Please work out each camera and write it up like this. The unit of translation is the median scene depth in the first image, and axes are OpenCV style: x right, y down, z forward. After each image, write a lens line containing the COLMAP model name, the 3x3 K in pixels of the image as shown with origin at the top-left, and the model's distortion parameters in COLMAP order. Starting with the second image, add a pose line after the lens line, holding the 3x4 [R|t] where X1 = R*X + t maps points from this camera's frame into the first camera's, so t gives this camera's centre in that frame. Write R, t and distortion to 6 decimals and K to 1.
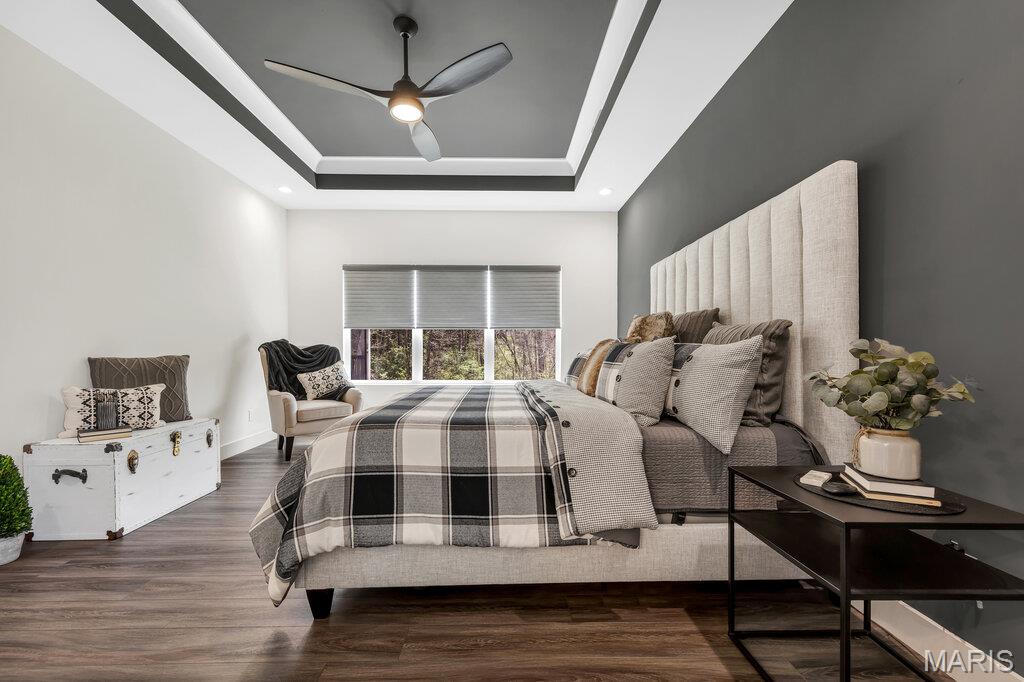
lens RADIAL K [[418.2, 0, 511.8], [0, 418.2, 349.5], [0, 0, 1]] dist [0.009804, -0.000013]
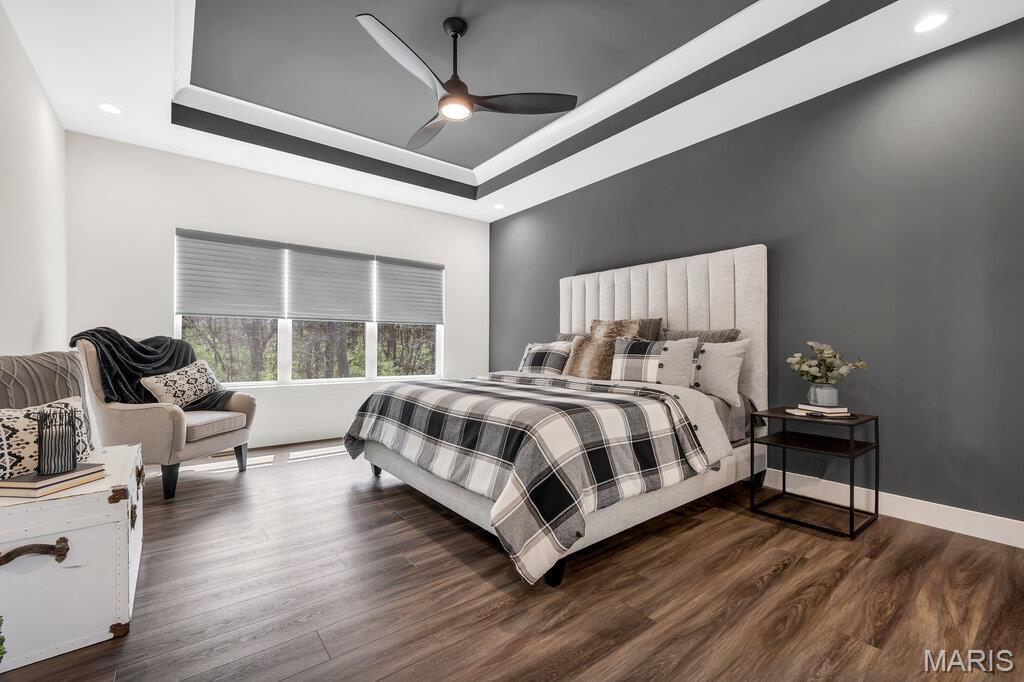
lens RADIAL K [[418.2, 0, 519.5], [0, 418.2, 340.2], [0, 0, 1]] dist [0.009804, -0.000013]
pose [[0.803526, 0.011506, 0.595159, -0.449116], [-0.005647, 0.999916, -0.011706, 0.000418], [-0.595243, 0.006045, 0.803523, 0.059377]]
